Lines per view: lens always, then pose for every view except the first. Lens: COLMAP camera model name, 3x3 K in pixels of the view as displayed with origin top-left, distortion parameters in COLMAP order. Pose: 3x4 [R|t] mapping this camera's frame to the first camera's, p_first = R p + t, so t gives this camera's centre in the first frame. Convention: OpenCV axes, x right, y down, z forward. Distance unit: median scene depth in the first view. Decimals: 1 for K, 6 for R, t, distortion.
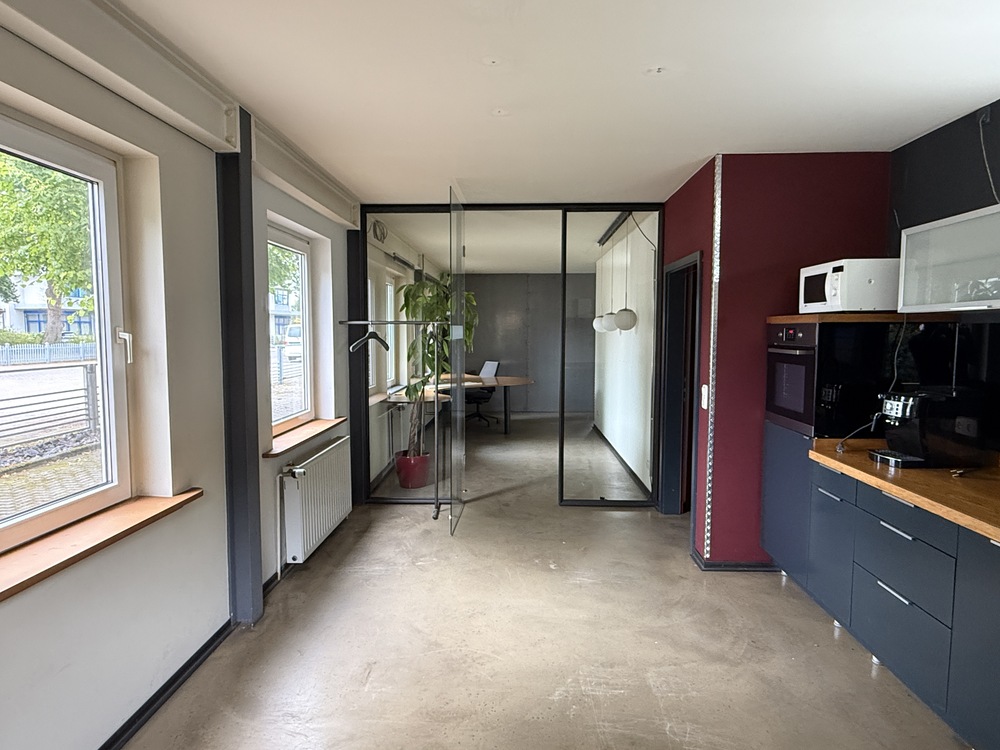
lens RADIAL K [[582.7, 0, 500.1], [0, 582.7, 373.4], [0, 0, 1]] dist [-0.001935, 0.000148]
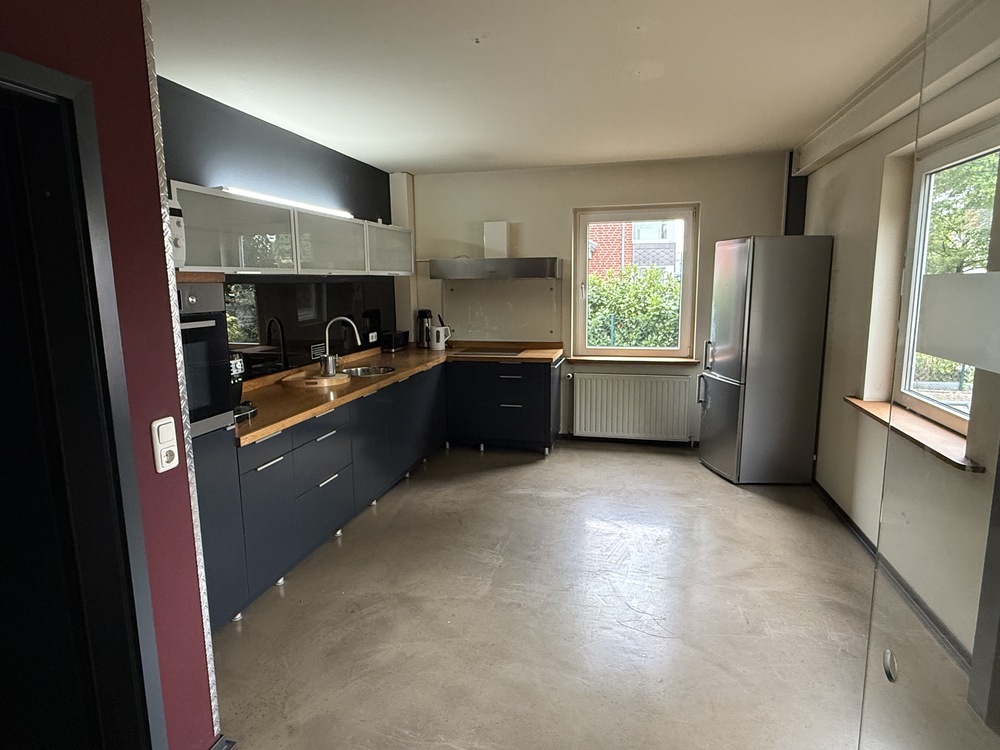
lens RADIAL K [[582.7, 0, 502.2], [0, 582.7, 374.3], [0, 0, 1]] dist [-0.001935, 0.000148]
pose [[-0.981320, -0.021729, 0.191152, 0.009484], [0.024148, 0.971831, 0.234440, -0.128817], [-0.190862, 0.234676, -0.953152, 1.544816]]
